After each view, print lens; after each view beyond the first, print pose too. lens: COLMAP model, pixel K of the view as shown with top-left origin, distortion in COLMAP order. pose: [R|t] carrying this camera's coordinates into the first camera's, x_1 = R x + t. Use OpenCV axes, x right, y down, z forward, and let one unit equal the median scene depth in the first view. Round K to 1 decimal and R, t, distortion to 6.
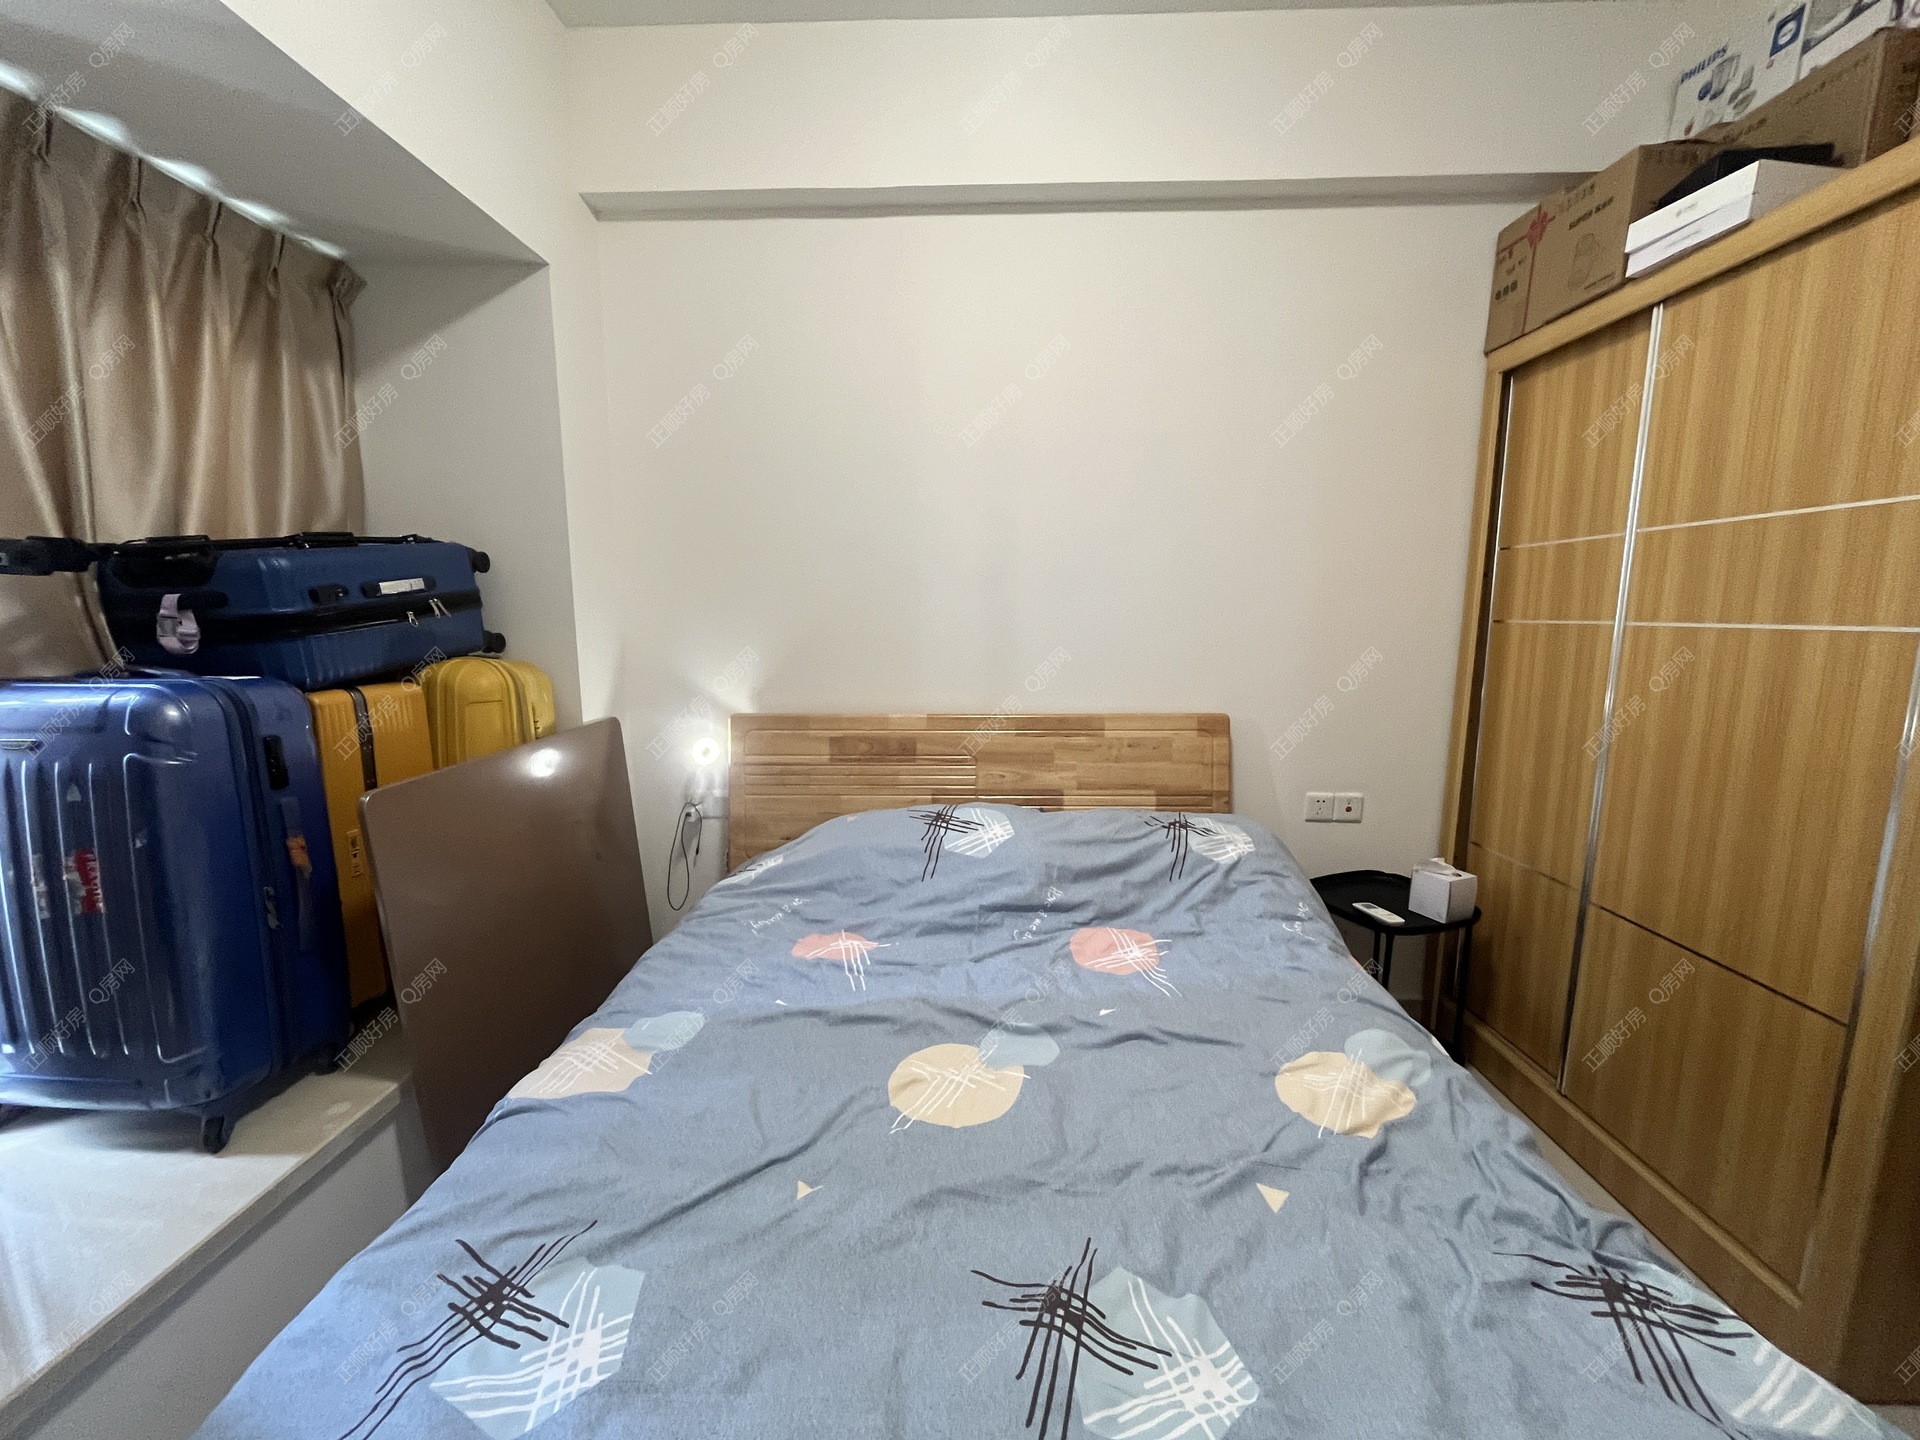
lens RADIAL K [[775.4, 0, 954.3], [0, 775.4, 717.8], [0, 0, 1]] dist [-0.003867, -0.000450]
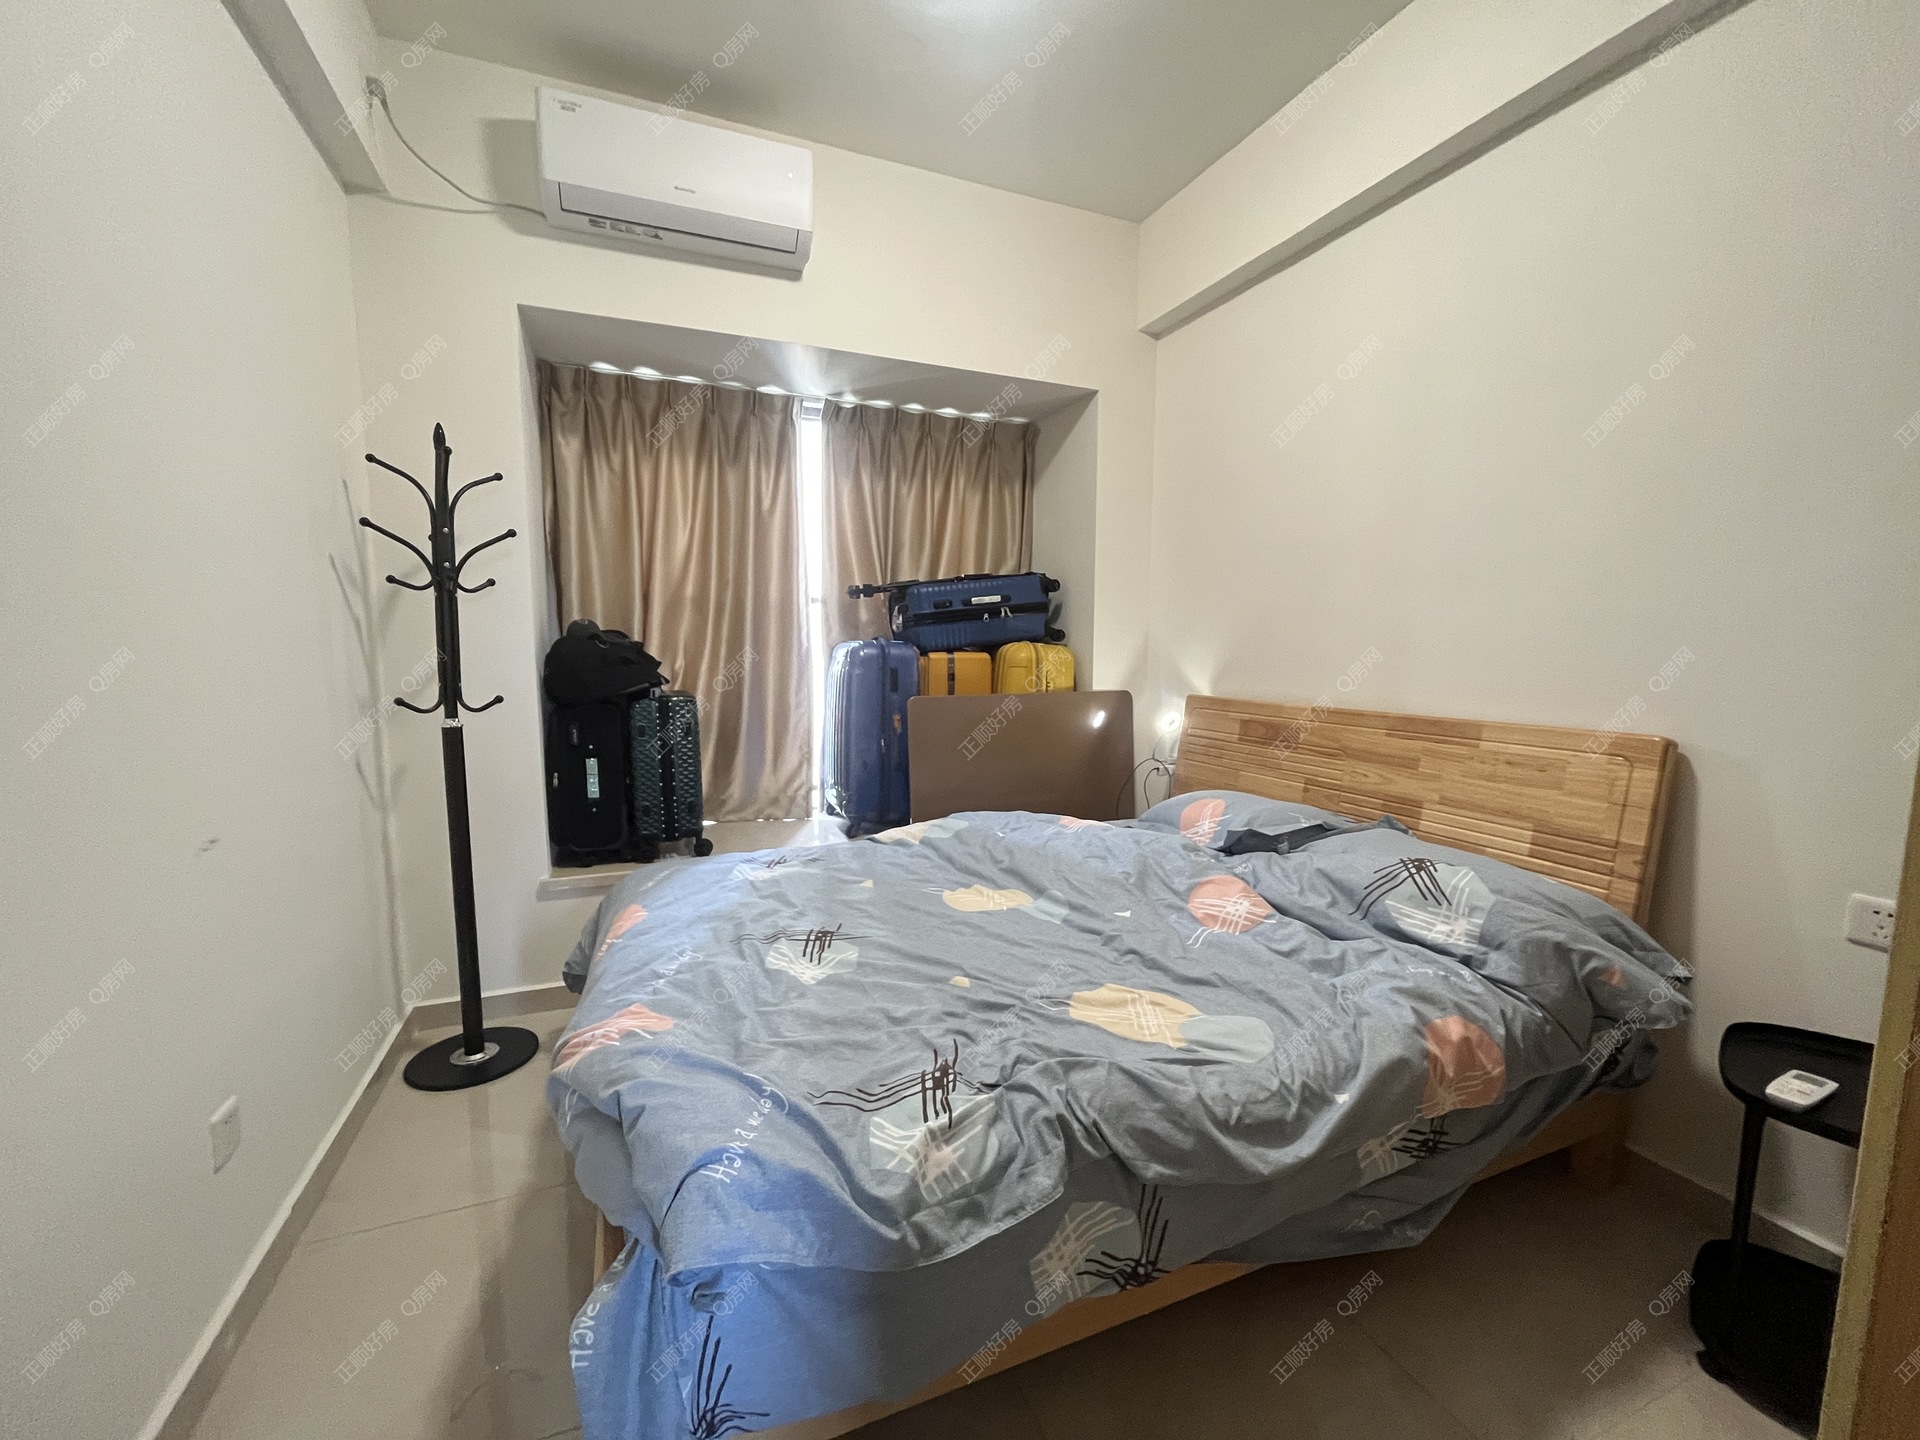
lens RADIAL K [[775.4, 0, 957.9], [0, 775.4, 721.5], [0, 0, 1]] dist [-0.003867, -0.000450]
pose [[0.414551, 0.094850, -0.905069, 0.797138], [-0.130932, 0.990422, 0.043824, 0.036900], [0.900558, 0.100336, 0.423000, 0.152256]]
